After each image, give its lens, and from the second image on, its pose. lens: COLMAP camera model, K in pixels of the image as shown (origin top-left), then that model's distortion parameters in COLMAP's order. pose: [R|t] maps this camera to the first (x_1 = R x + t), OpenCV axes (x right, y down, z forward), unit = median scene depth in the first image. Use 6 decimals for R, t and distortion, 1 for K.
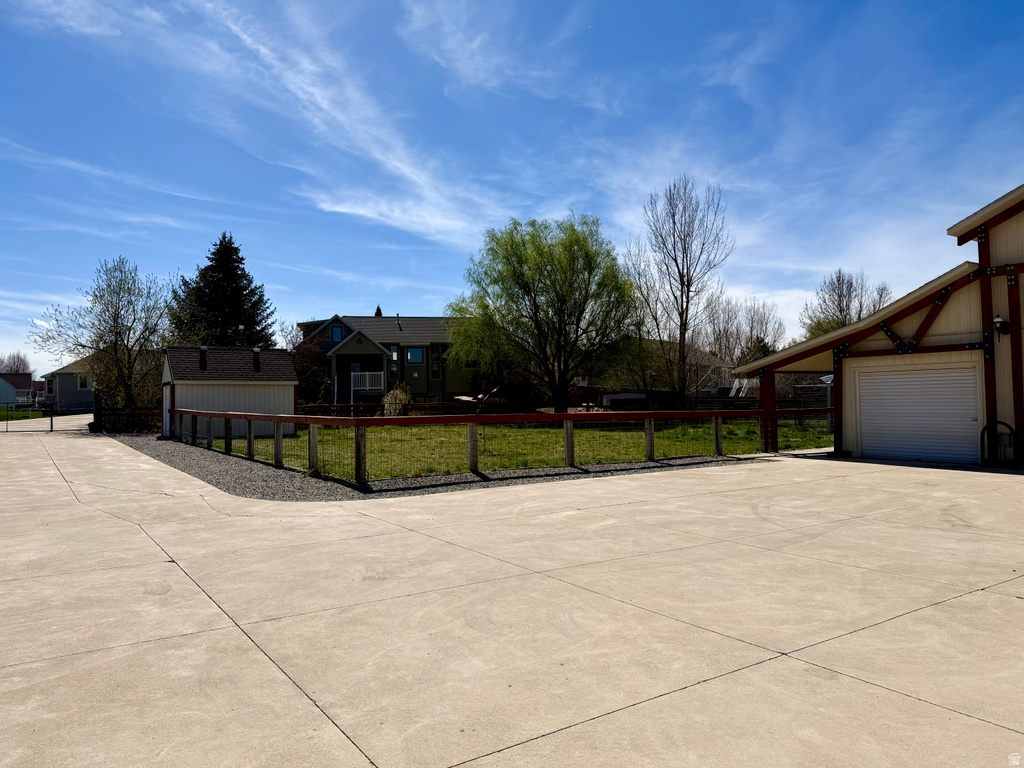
lens RADIAL K [[716.7, 0, 515.3], [0, 716.7, 388.3], [0, 0, 1]] dist [0.038677, -0.035680]
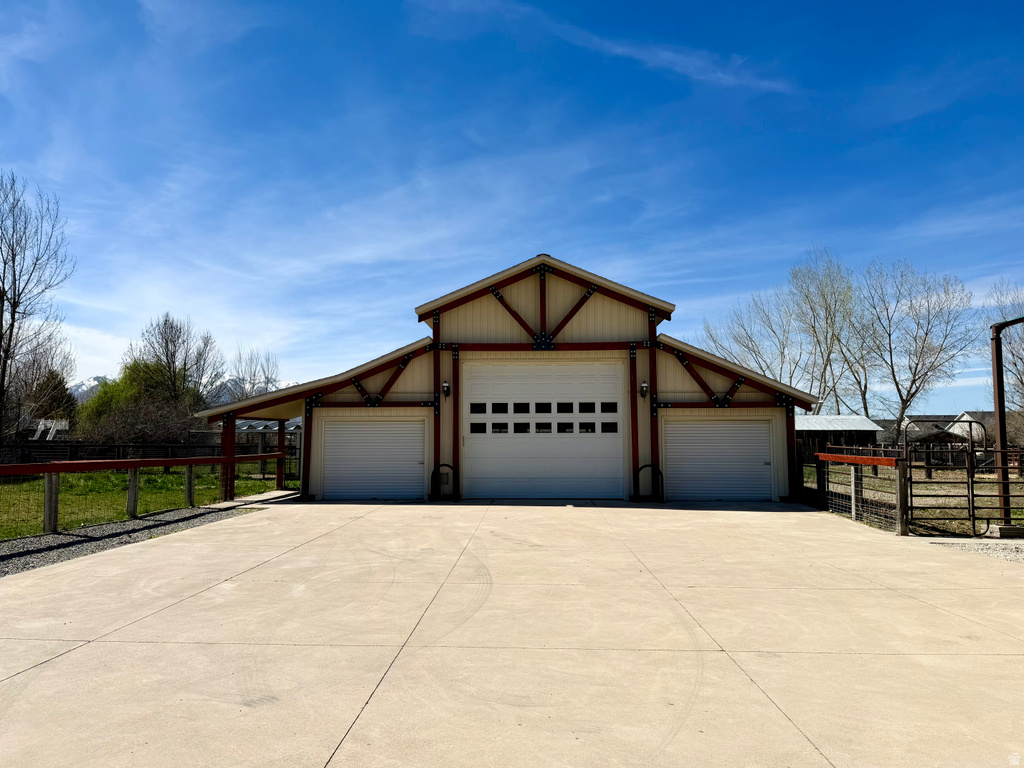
lens RADIAL K [[716.7, 0, 514.0], [0, 716.7, 372.8], [0, 0, 1]] dist [0.038677, -0.035680]
pose [[0.594801, 0.088359, 0.799002, -0.507572], [-0.022266, 0.995370, -0.093499, 0.000508], [-0.803565, 0.037822, 0.594014, 0.280147]]
